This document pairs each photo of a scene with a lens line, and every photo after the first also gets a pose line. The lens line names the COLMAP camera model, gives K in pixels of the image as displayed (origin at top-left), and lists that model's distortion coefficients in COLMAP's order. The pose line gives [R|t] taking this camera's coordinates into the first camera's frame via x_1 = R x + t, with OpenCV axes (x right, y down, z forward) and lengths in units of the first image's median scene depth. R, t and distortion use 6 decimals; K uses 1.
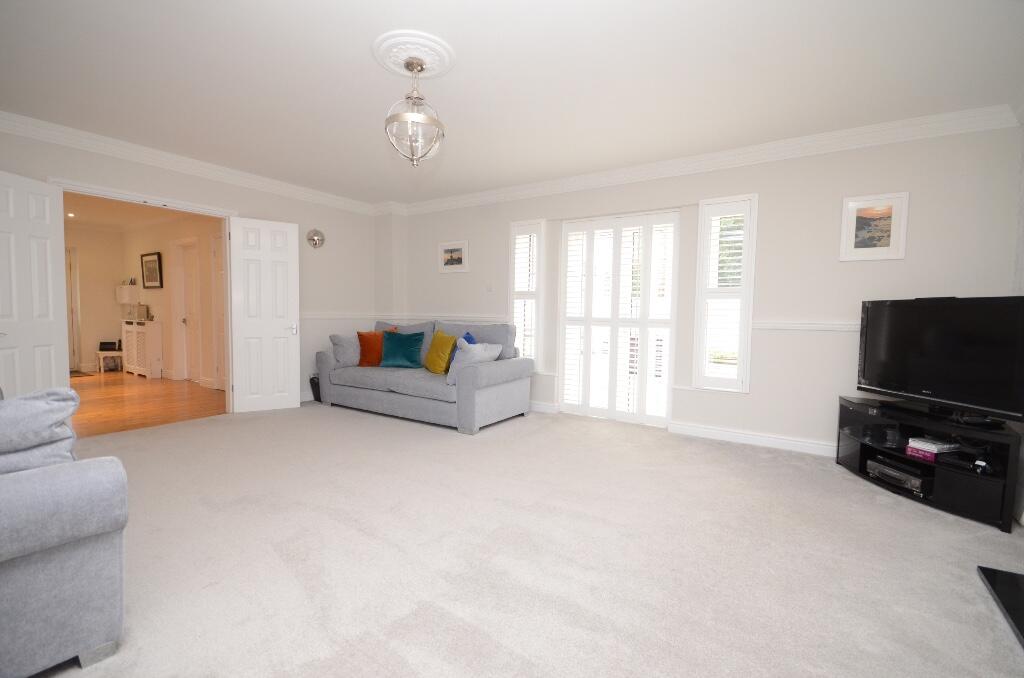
lens RADIAL K [[445.3, 0, 522.5], [0, 445.3, 334.7], [0, 0, 1]] dist [-0.026295, -0.003363]
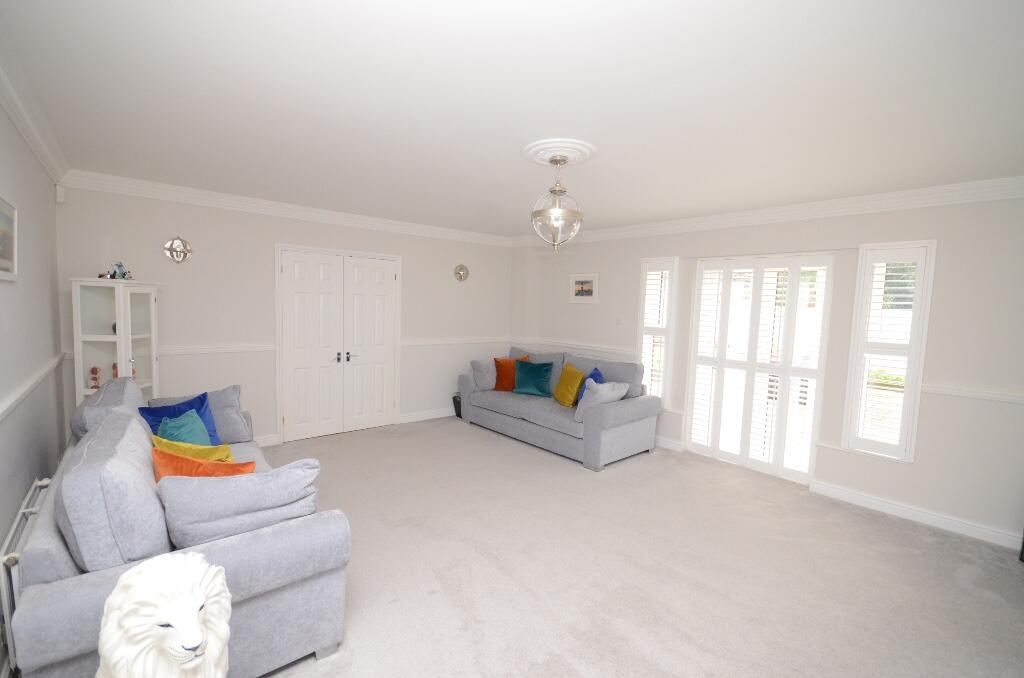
lens RADIAL K [[445.3, 0, 509.7], [0, 445.3, 336.8], [0, 0, 1]] dist [-0.026295, -0.003363]
pose [[0.953418, 0.036591, -0.299423, -0.005985], [-0.033187, 0.999314, 0.016449, -0.103656], [0.299820, -0.005746, 0.953979, -0.062851]]
